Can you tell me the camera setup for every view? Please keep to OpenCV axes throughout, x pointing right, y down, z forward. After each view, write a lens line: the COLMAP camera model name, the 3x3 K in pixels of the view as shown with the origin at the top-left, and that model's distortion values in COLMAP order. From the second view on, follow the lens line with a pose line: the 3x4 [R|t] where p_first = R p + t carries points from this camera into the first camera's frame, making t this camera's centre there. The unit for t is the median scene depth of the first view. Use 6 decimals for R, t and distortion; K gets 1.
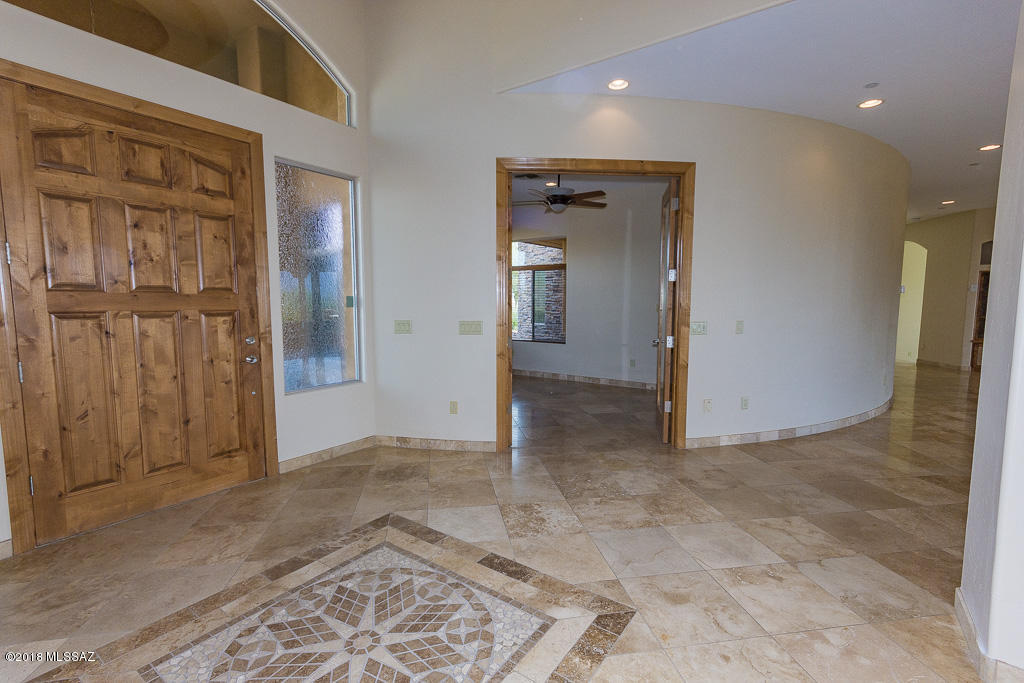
lens RADIAL K [[482.8, 0, 508.2], [0, 482.8, 347.7], [0, 0, 1]] dist [0.004867, 0.001606]
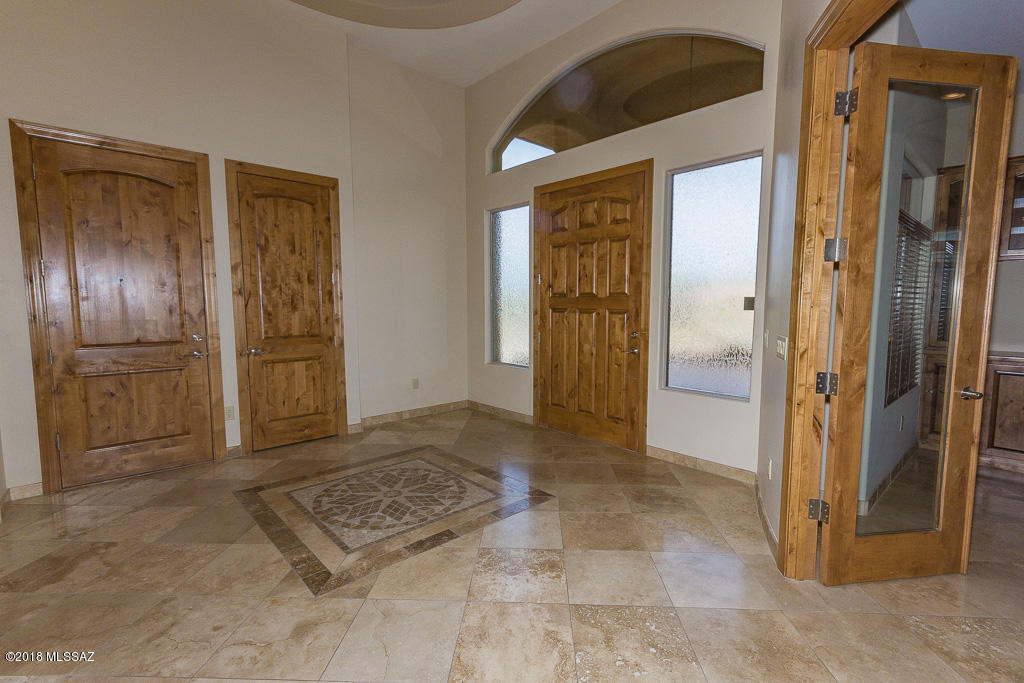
lens RADIAL K [[469.9, 0, 515.7], [0, 469.9, 344.4], [0, 0, 1]] dist [0.004542, 0.000711]
pose [[-0.211255, 0.086855, -0.973564, 1.016282], [-0.097103, 0.989252, 0.109325, -0.137251], [0.972596, 0.117632, -0.200550, 1.415269]]
